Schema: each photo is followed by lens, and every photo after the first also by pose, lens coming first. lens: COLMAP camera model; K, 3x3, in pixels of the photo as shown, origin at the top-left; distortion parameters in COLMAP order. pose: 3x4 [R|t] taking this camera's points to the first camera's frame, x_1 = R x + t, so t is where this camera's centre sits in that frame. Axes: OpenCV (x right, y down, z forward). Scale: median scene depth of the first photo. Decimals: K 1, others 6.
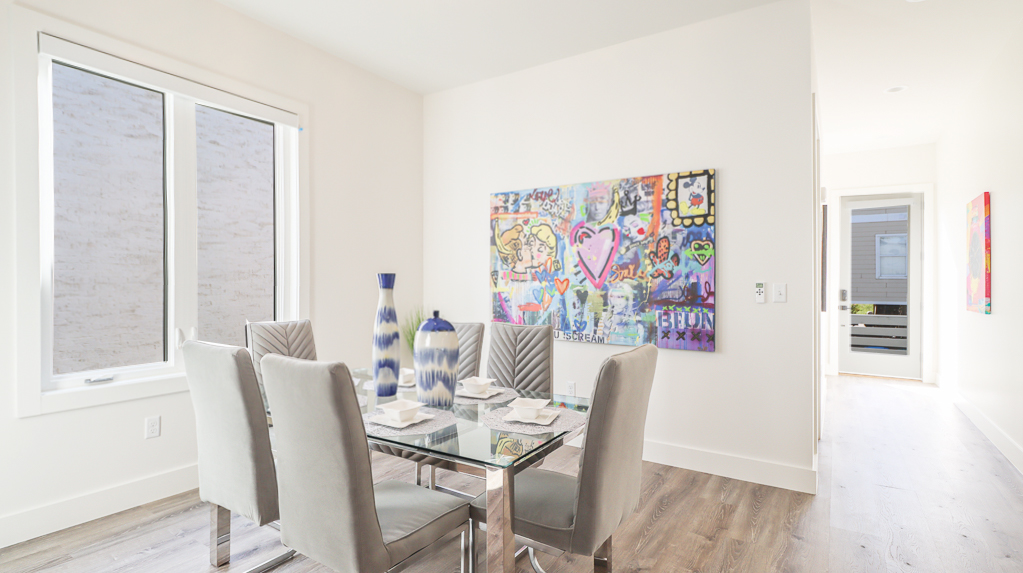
lens RADIAL K [[506.4, 0, 493.7], [0, 506.4, 273.4], [0, 0, 1]] dist [0.001757, 0.003007]
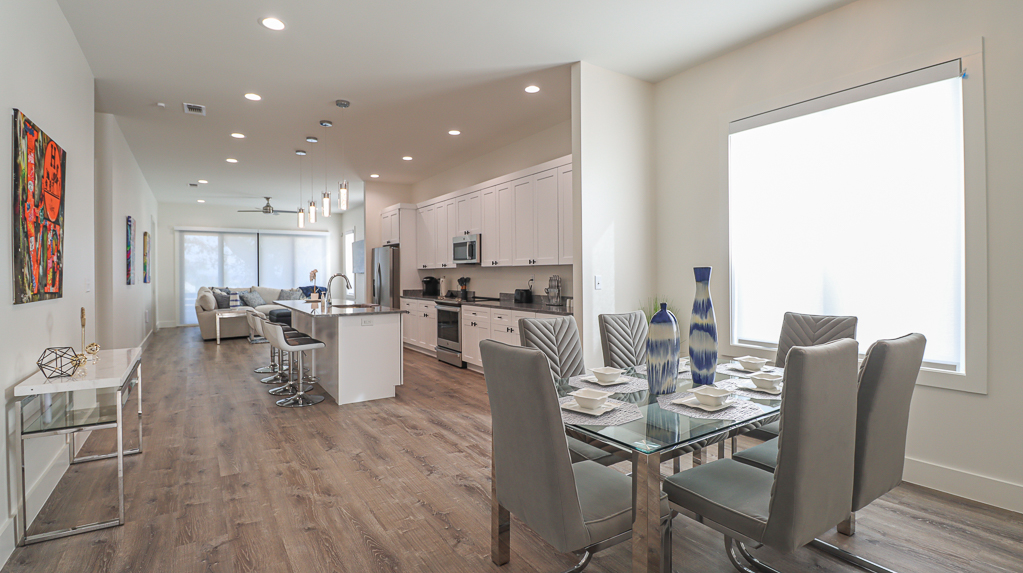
lens RADIAL K [[497.5, 0, 505.0], [0, 497.5, 281.1], [0, 0, 1]] dist [0.015390, -0.004513]
pose [[-0.387078, 0.017082, -0.921889, 0.703761], [0.017840, 0.999780, 0.011035, 0.009271], [0.921874, -0.012175, -0.387298, 0.827314]]
